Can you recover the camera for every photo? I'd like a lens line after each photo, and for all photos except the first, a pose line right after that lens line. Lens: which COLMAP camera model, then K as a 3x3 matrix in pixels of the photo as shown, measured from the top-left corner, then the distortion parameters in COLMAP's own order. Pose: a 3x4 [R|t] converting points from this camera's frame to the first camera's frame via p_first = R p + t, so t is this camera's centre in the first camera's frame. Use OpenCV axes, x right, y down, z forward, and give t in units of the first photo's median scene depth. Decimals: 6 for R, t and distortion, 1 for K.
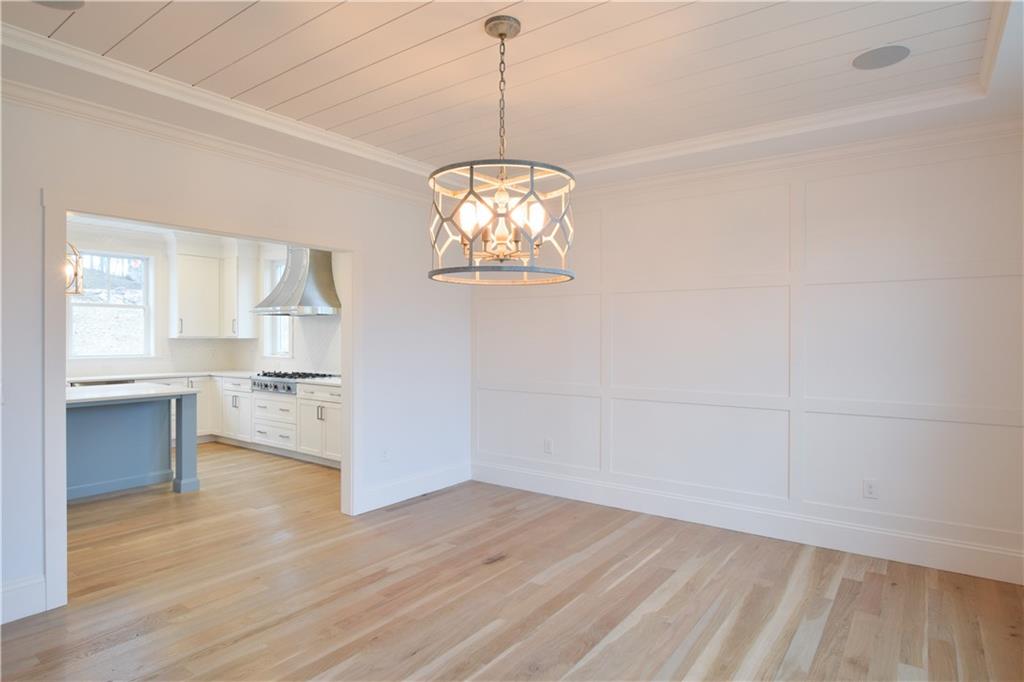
lens RADIAL K [[589.0, 0, 510.6], [0, 589.0, 344.6], [0, 0, 1]] dist [-0.006125, 0.001469]
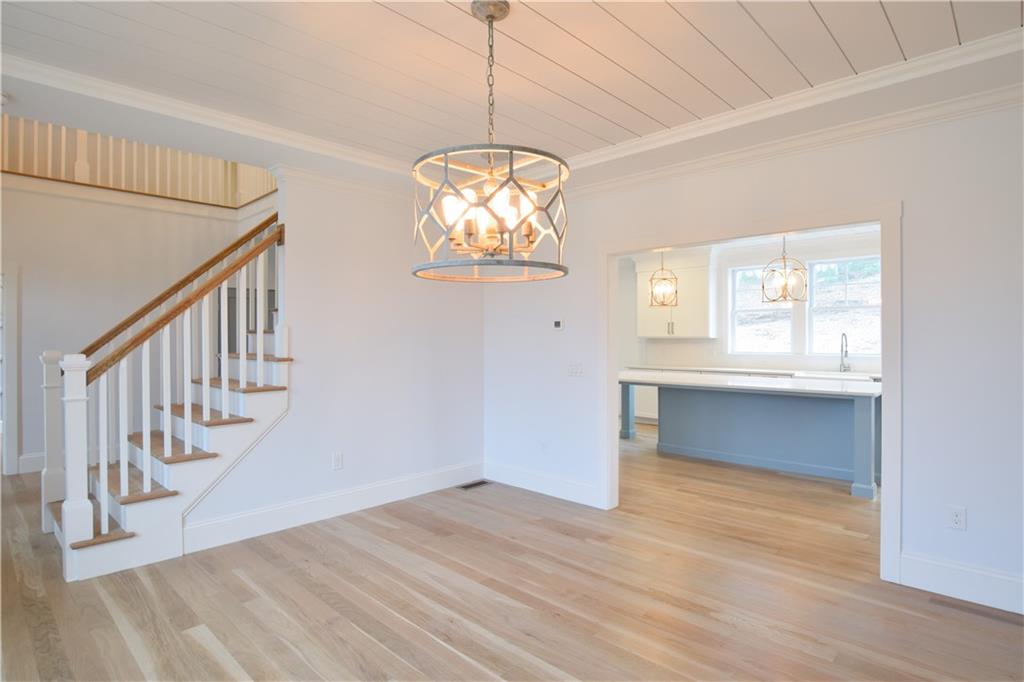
lens RADIAL K [[529.1, 0, 493.6], [0, 529.1, 338.8], [0, 0, 1]] dist [-0.003171, 0.000290]
pose [[-0.136704, 0.002588, -0.990609, 0.291093], [-0.011601, 0.999924, 0.004213, -0.004053], [0.990544, 0.012068, -0.136664, 0.393571]]
